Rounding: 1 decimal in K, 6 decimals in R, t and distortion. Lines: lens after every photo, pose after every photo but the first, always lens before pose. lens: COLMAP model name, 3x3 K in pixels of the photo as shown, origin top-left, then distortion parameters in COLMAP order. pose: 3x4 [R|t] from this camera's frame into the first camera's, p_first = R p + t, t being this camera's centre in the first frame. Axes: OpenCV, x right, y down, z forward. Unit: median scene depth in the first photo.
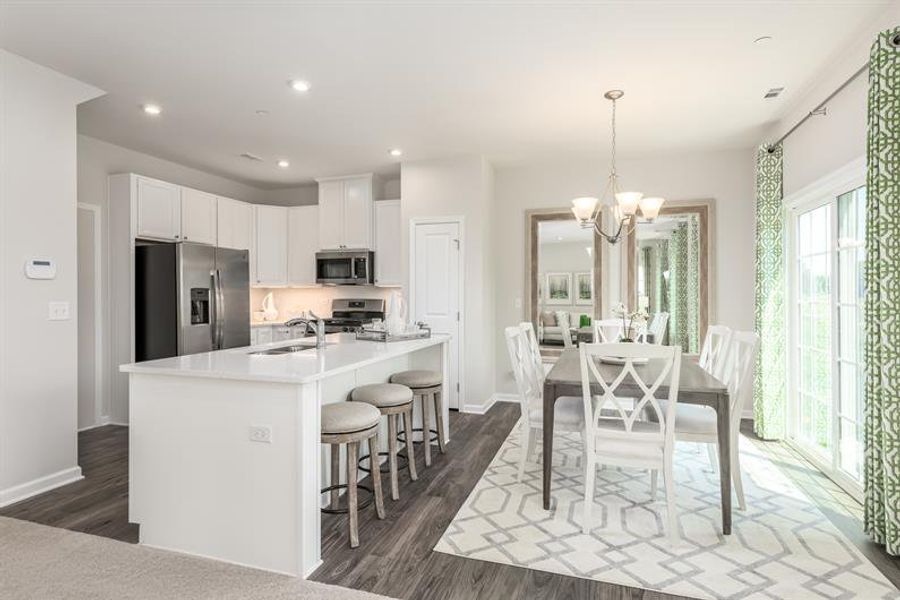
lens RADIAL K [[464.7, 0, 449.8], [0, 464.7, 297.8], [0, 0, 1]] dist [0.007382, 0.000462]
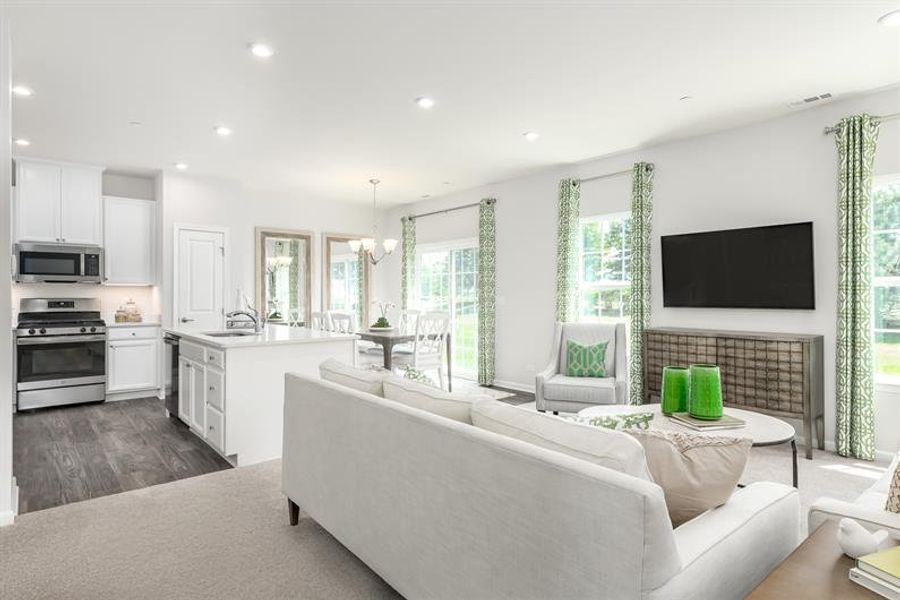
lens RADIAL K [[490.3, 0, 446.1], [0, 490.3, 294.5], [0, 0, 1]] dist [0.001197, -0.000092]
pose [[0.536422, -0.000064, 0.843950, -0.715987], [0.003264, 0.999993, -0.001999, 0.000660], [-0.843944, 0.003827, 0.536418, -0.157524]]
